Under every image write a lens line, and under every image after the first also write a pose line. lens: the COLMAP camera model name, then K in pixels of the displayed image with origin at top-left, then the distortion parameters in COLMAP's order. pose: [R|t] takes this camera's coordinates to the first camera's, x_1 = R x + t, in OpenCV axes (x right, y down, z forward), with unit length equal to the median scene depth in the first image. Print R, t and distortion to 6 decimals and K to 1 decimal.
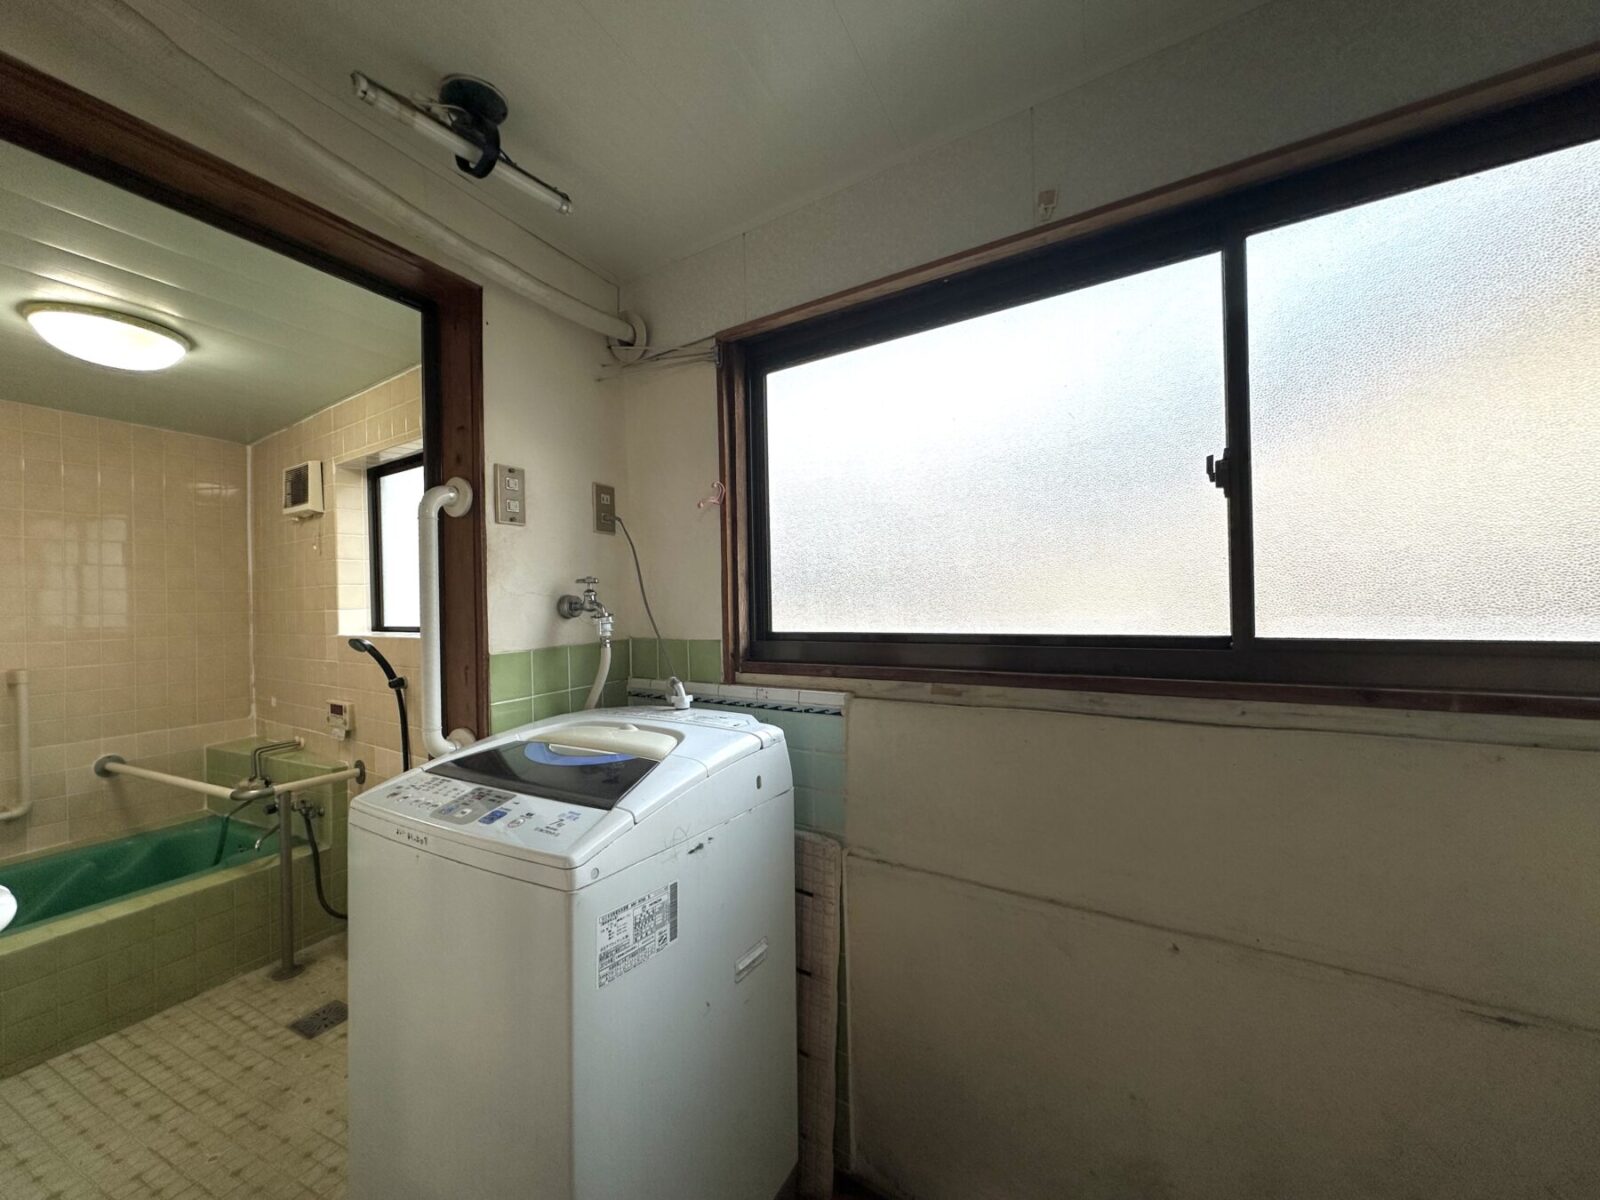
lens RADIAL K [[636.7, 0, 800.0], [0, 636.7, 600.0], [0, 0, 1]] dist [-0.001357, 0.000135]
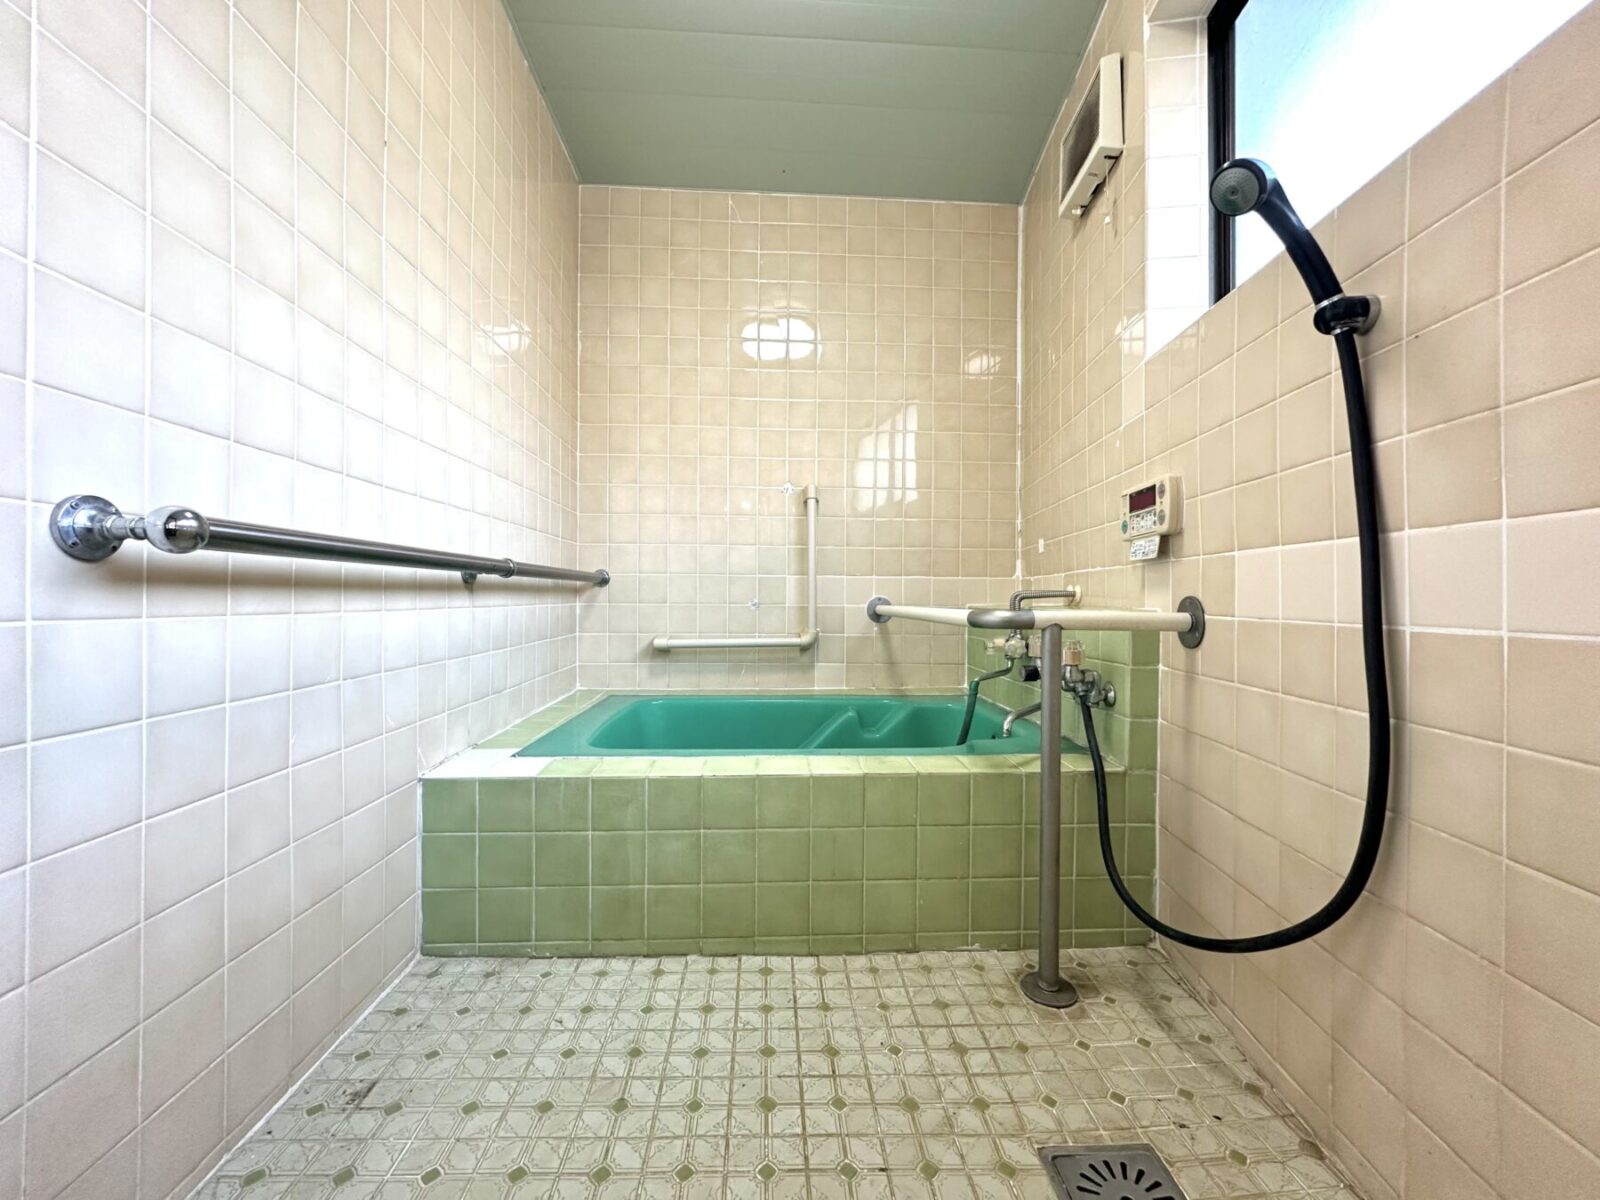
lens RADIAL K [[636.7, 0, 800.0], [0, 636.7, 600.0], [0, 0, 1]] dist [-0.001357, 0.000135]
pose [[0.486688, 0.026654, -0.873169, -0.448712], [-0.012812, 0.999645, 0.023374, 0.258523], [0.873482, -0.000189, 0.486857, 0.557096]]
